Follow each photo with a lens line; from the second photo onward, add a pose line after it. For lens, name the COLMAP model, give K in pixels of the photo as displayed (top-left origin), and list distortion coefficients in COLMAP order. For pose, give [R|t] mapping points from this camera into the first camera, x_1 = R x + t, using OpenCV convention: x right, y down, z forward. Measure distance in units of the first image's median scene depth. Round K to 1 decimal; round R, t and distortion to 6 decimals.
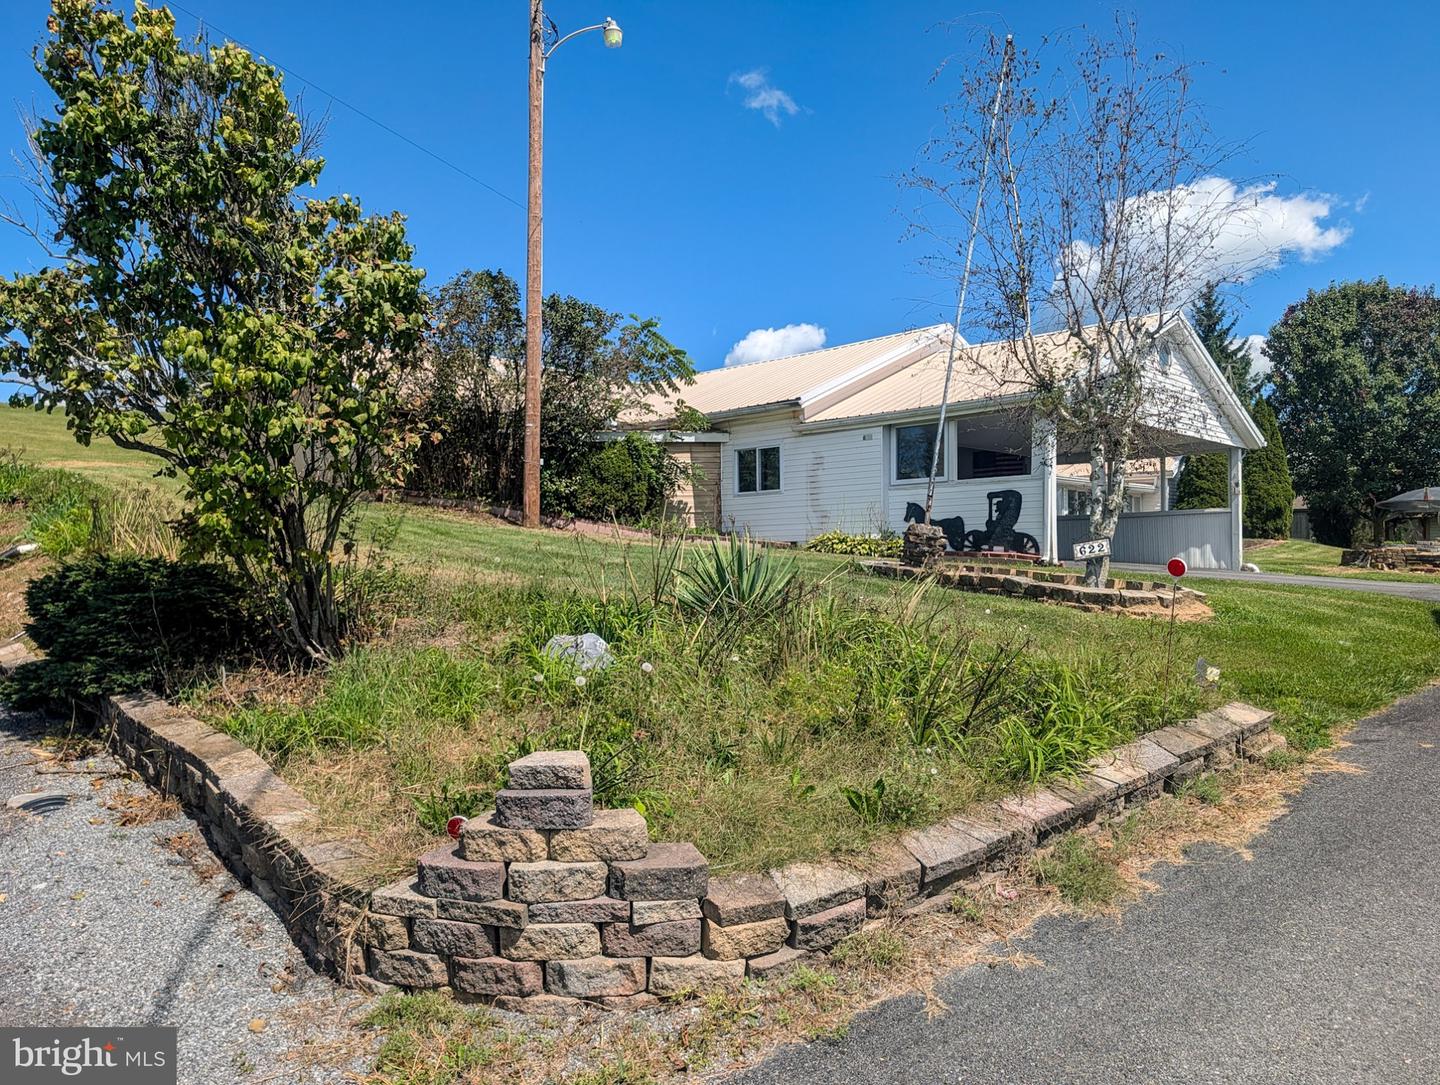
lens RADIAL K [[1061.7, 0, 724.3], [0, 1061.7, 556.7], [0, 0, 1]] dist [-0.000800, -0.002443]
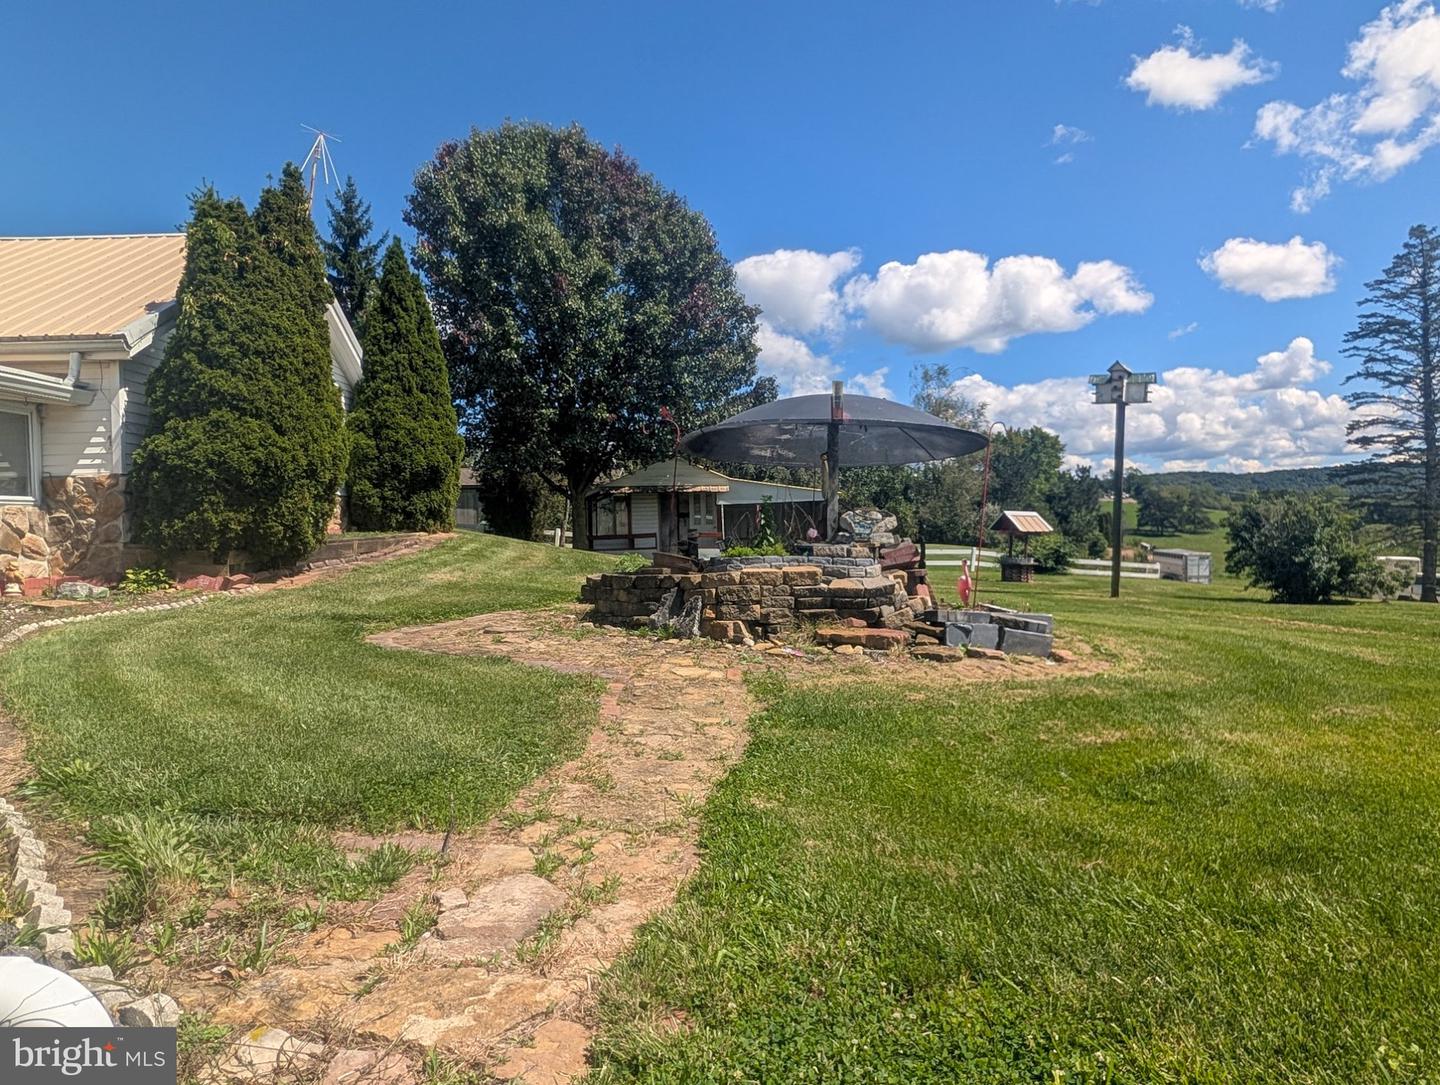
lens RADIAL K [[926.6, 0, 720.0], [0, 926.6, 542.5], [0, 0, 1]] dist [-0.027578, -0.002182]
pose [[0.720792, -0.028231, 0.692576, 0.308146], [0.023341, 0.999592, 0.016454, -0.014699], [-0.692758, 0.004305, 0.721157, 0.576671]]
